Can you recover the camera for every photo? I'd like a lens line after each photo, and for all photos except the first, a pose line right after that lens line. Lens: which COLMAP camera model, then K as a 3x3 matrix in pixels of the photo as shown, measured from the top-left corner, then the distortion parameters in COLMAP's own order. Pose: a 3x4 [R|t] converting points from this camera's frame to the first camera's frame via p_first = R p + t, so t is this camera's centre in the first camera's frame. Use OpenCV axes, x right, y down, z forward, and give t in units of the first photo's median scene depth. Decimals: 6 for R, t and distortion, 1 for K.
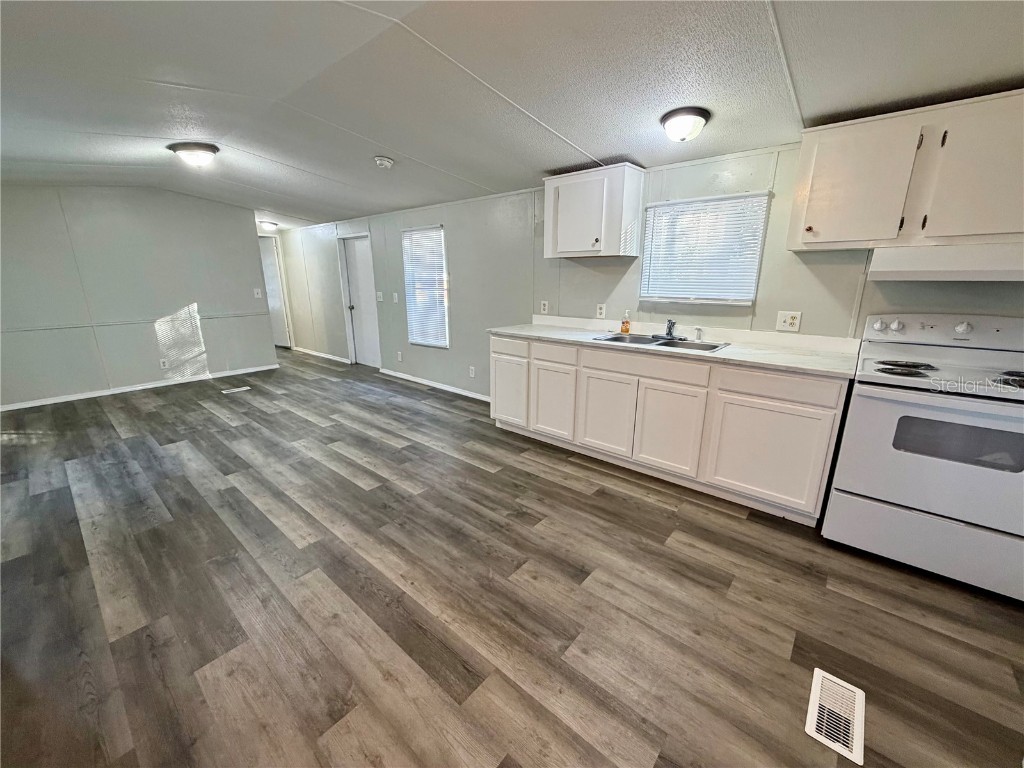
lens RADIAL K [[408.6, 0, 508.1], [0, 408.6, 382.2], [0, 0, 1]] dist [0.001500, 0.000039]
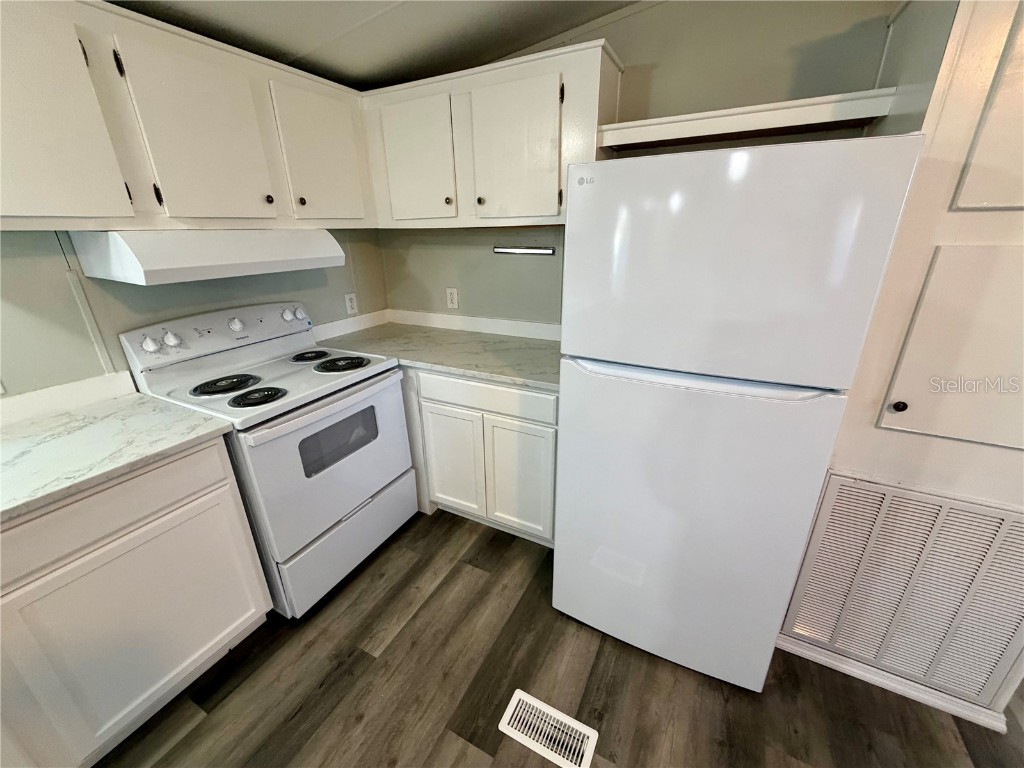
lens RADIAL K [[408.6, 0, 506.7], [0, 408.6, 382.4], [0, 0, 1]] dist [0.001500, 0.000039]
pose [[-0.228636, -0.336704, 0.913431, 0.088305], [0.264410, 0.881535, 0.391130, -0.137275], [-0.936917, 0.330947, -0.112523, 0.382218]]
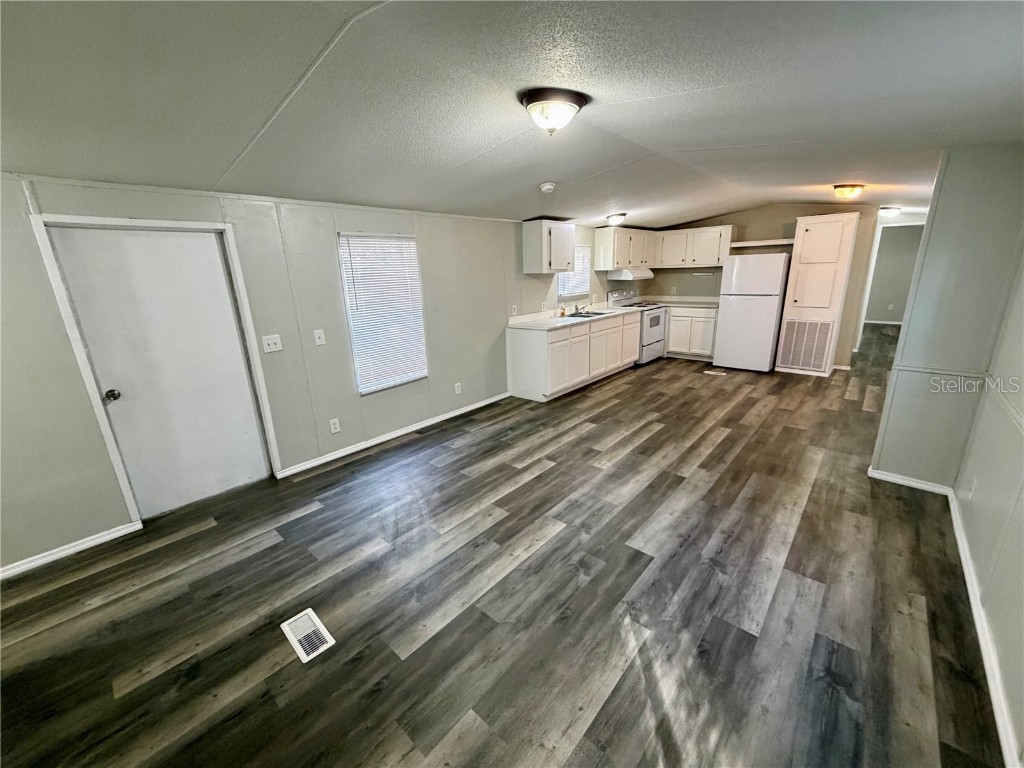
lens RADIAL K [[408.6, 0, 508.0], [0, 408.6, 383.5], [0, 0, 1]] dist [0.001500, 0.000039]
pose [[0.022817, -0.266811, 0.963479, -1.495003], [0.287453, 0.924784, 0.249288, -0.358645], [-0.957523, 0.271267, 0.097797, 1.143343]]
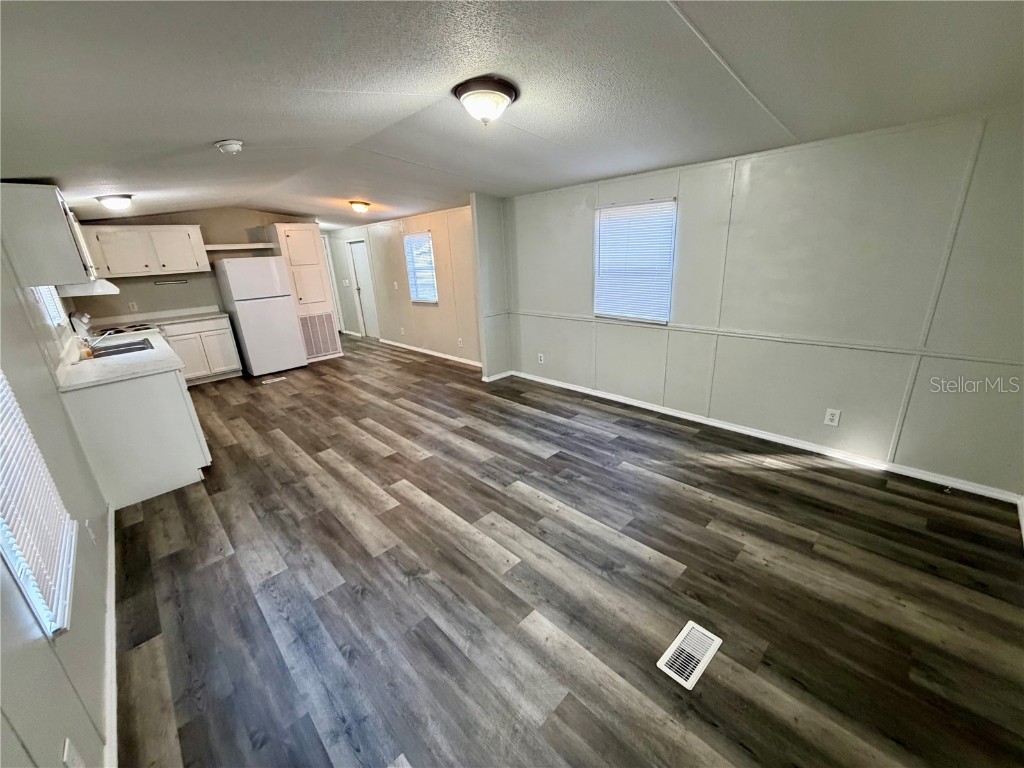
lens RADIAL K [[408.6, 0, 509.6], [0, 408.6, 382.2], [0, 0, 1]] dist [0.001500, 0.000039]
pose [[-0.993985, 0.023719, 0.106915, -0.879462], [0.078255, 0.836795, 0.541896, -0.546231], [-0.076612, 0.547003, -0.833618, 1.823340]]
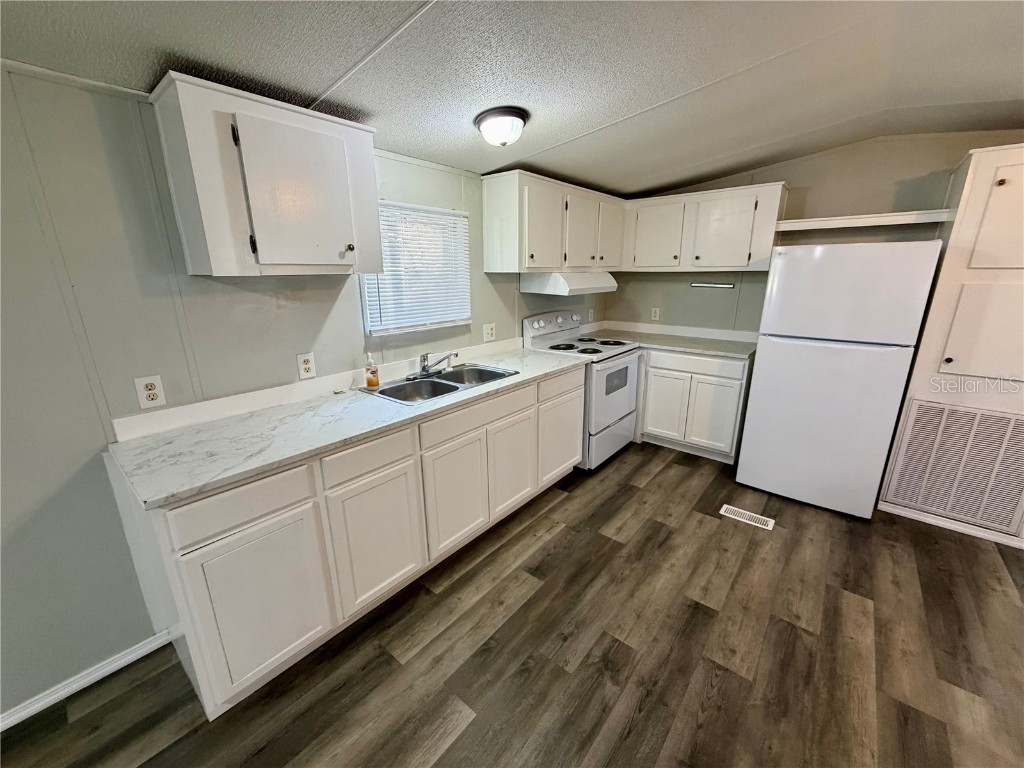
lens RADIAL K [[408.6, 0, 508.8], [0, 408.6, 382.7], [0, 0, 1]] dist [0.001500, 0.000039]
pose [[-0.015180, -0.263546, 0.964527, -0.369813], [0.261234, 0.930089, 0.258247, -0.244381], [-0.965156, 0.255888, 0.054729, 0.752396]]
